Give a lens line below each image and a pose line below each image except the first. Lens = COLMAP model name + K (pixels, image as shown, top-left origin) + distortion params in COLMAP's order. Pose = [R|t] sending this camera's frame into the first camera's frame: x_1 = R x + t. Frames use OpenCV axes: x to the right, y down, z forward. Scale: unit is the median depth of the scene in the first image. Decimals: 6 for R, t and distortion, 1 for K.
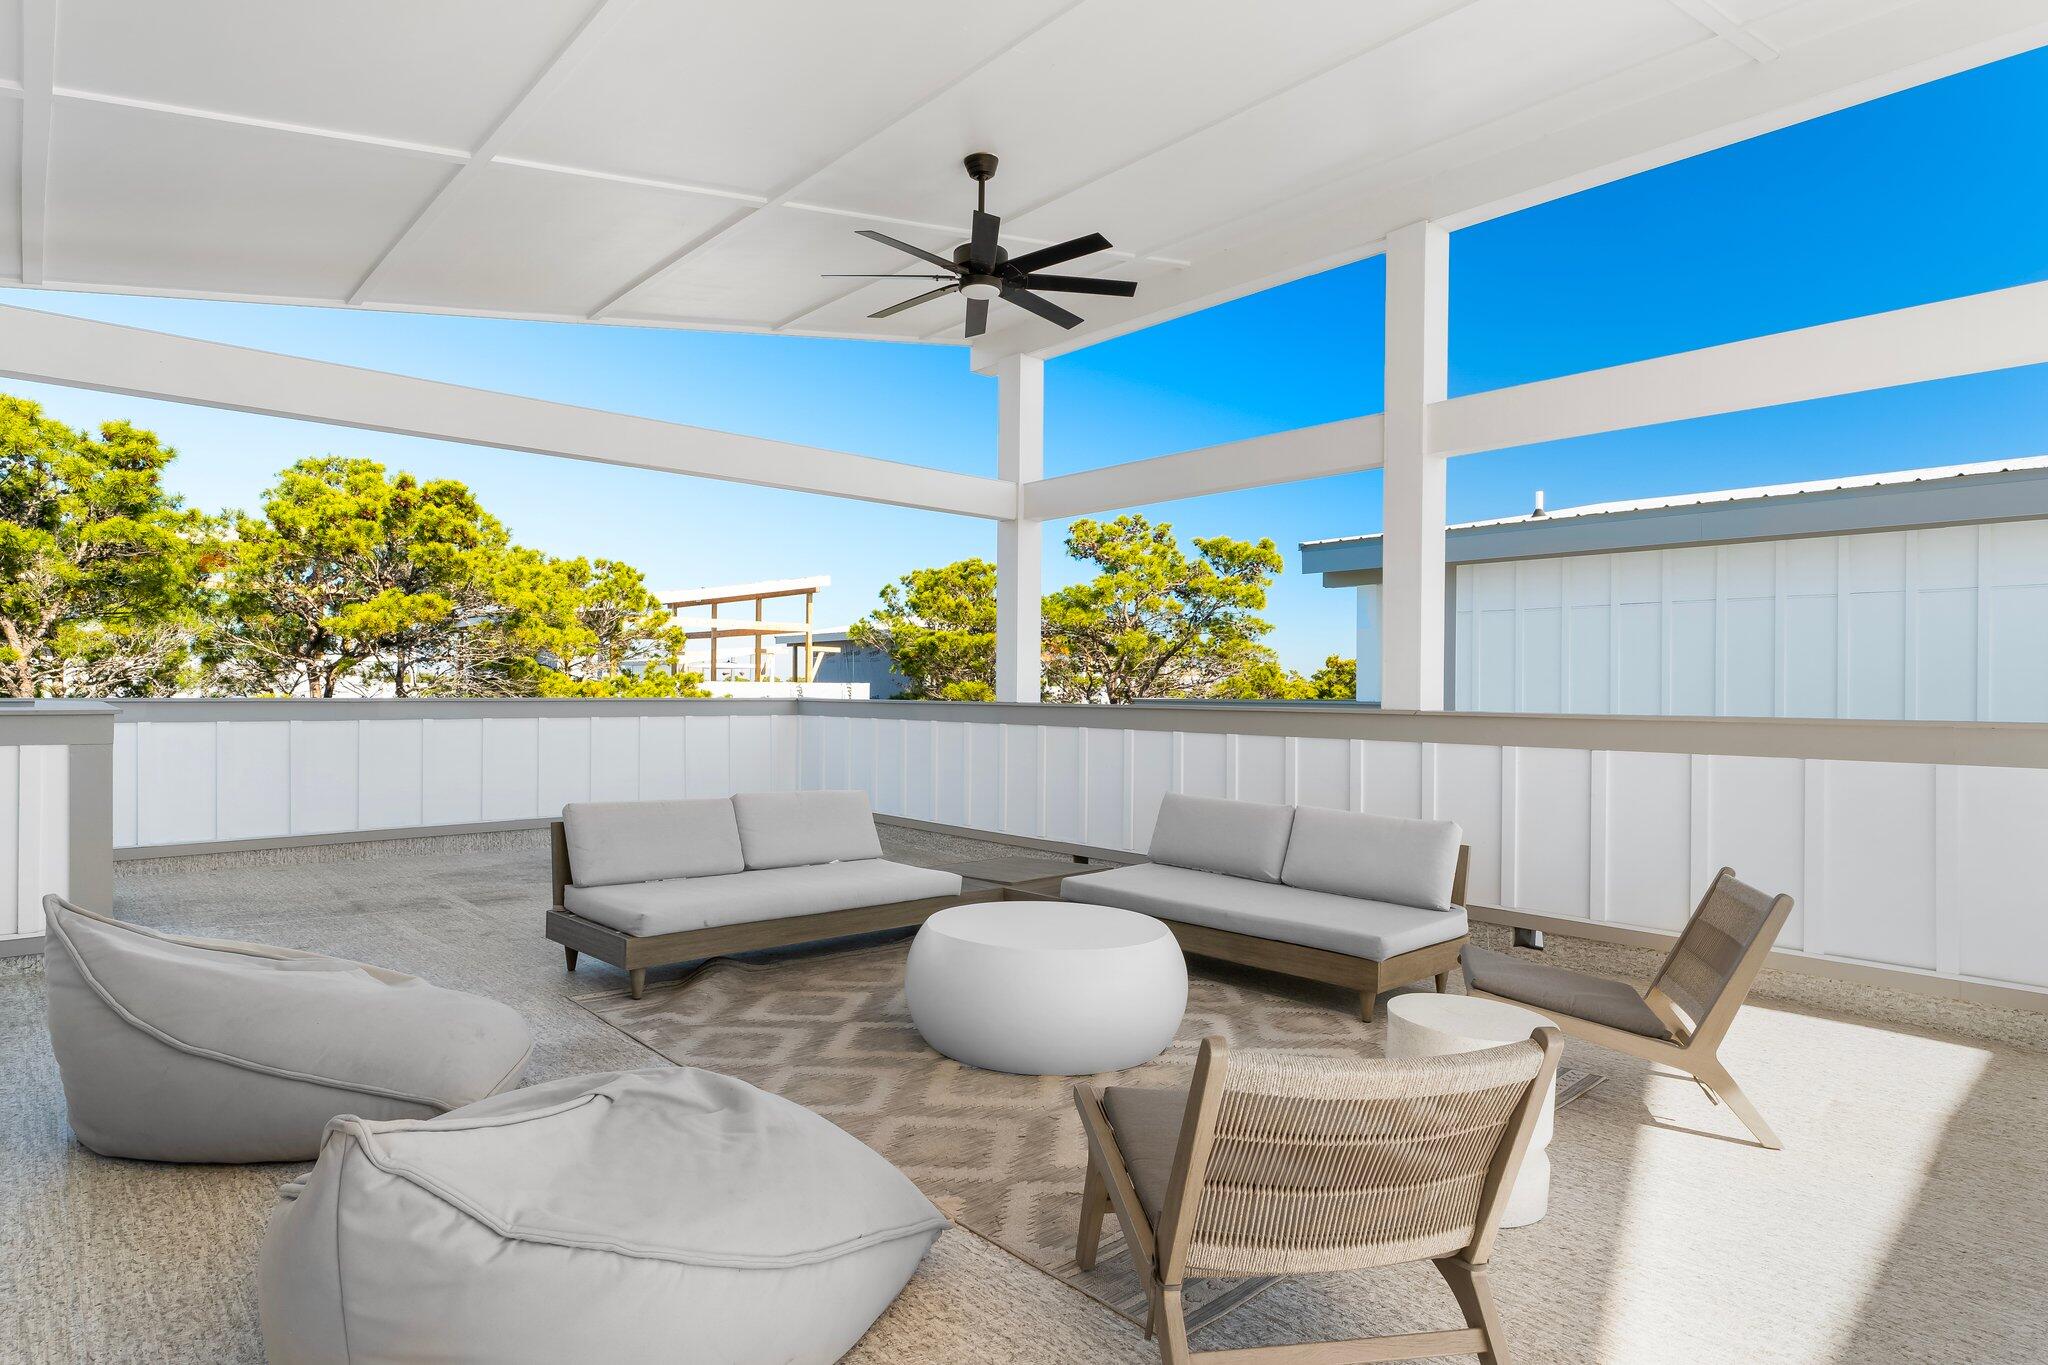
lens RADIAL K [[1096.4, 0, 1024.0], [0, 1096.4, 682.5], [0, 0, 1]] dist [-0.001262, 0.000093]
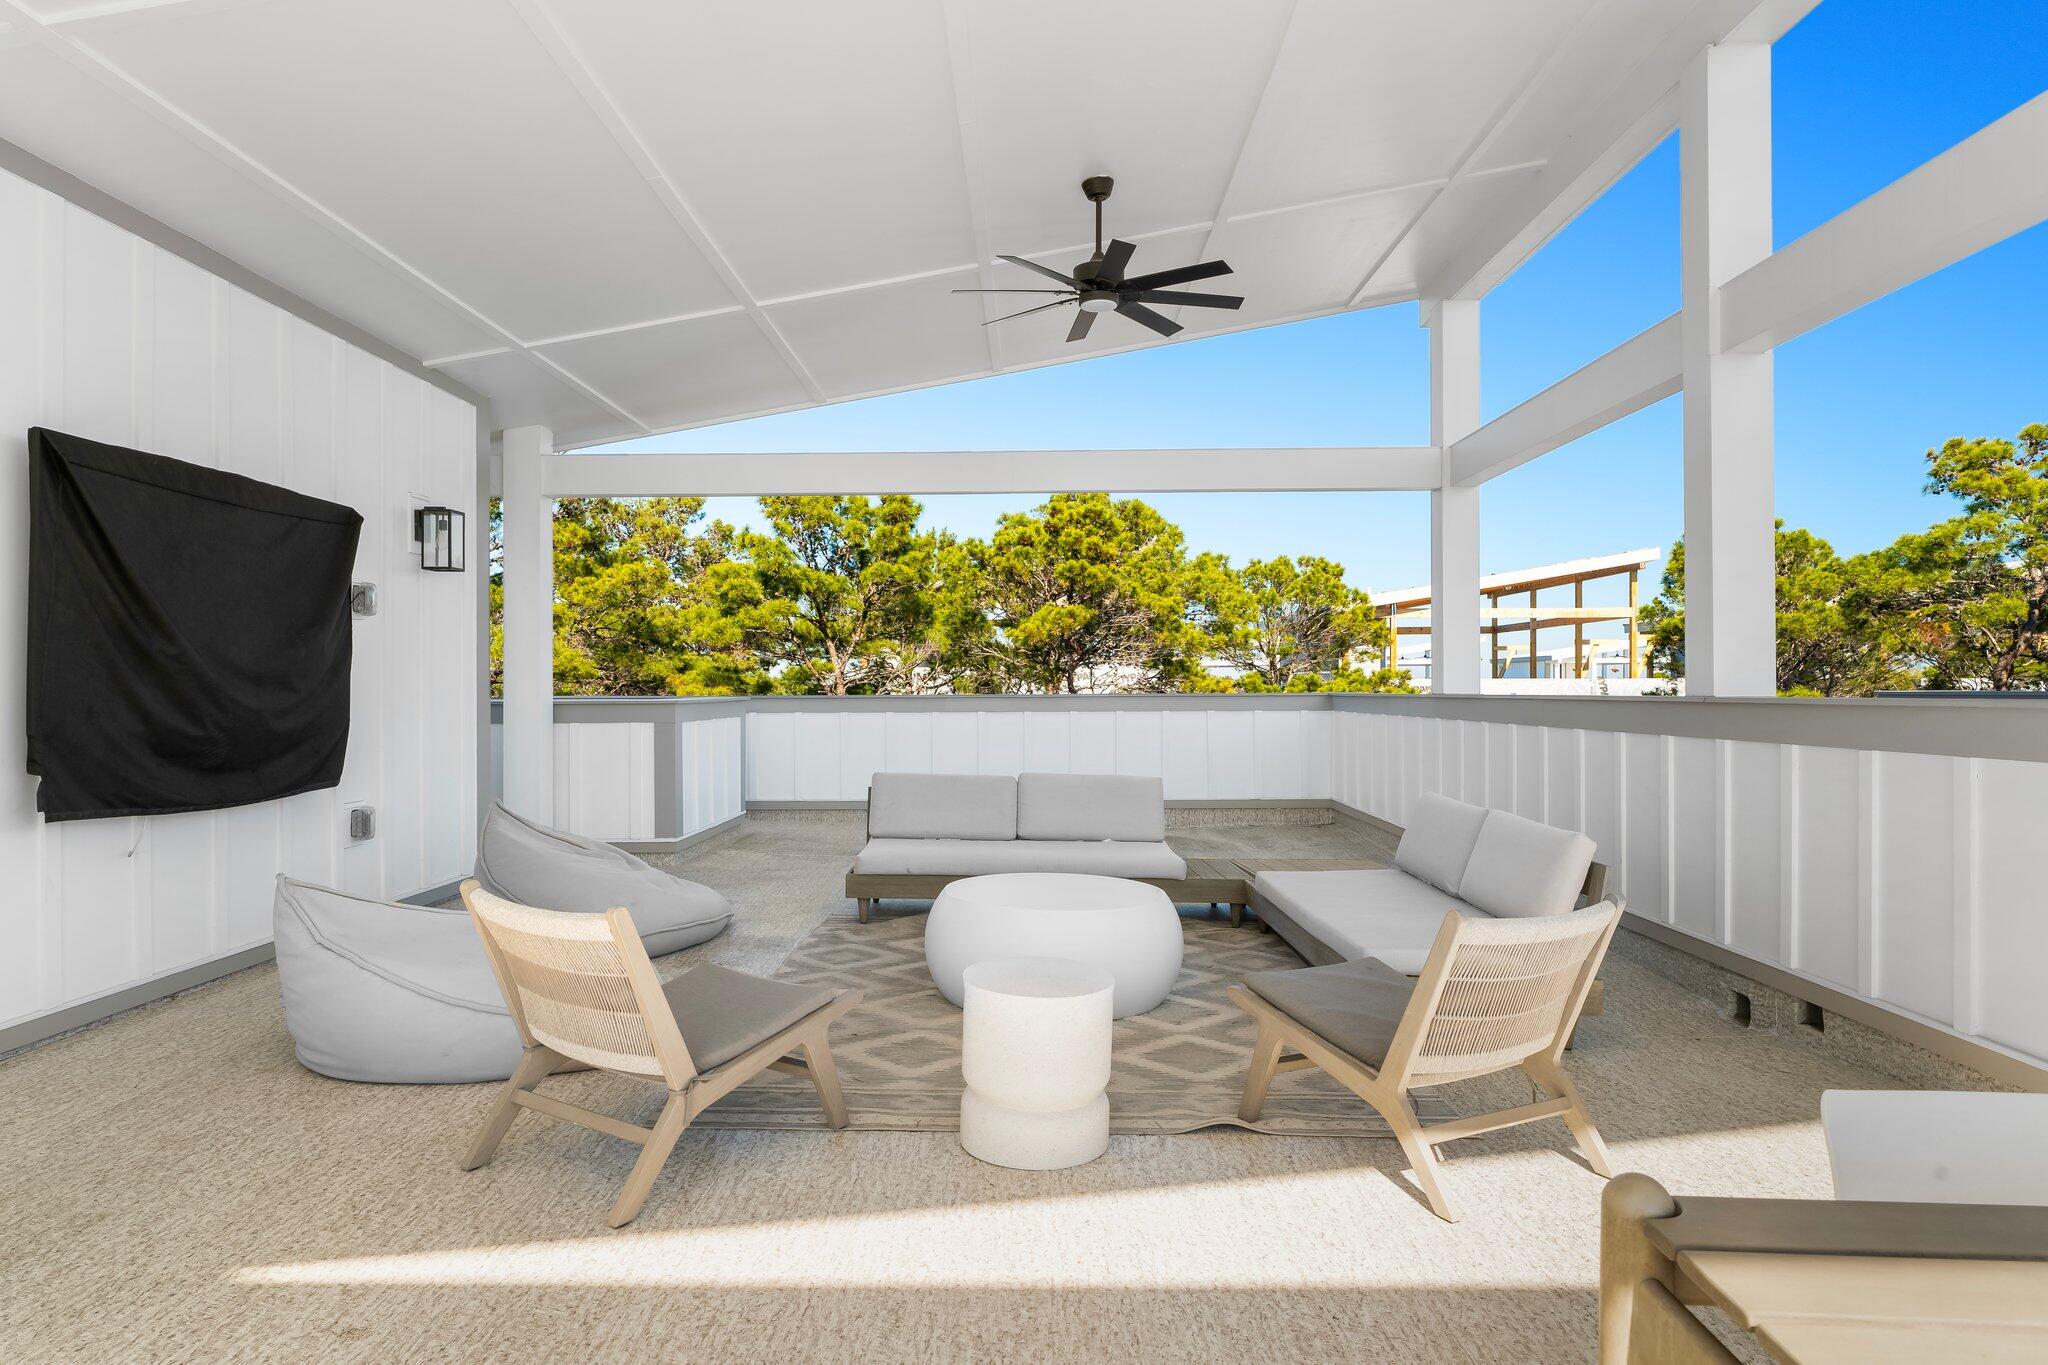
lens RADIAL K [[1219.9, 0, 1018.0], [0, 1219.9, 685.4], [0, 0, 1]] dist [-0.000305, -0.001275]
pose [[0.727860, -0.012722, -0.685608, 0.288704], [0.013782, 0.999897, -0.003922, 0.007131], [0.685587, -0.006595, 0.727961, 0.032749]]
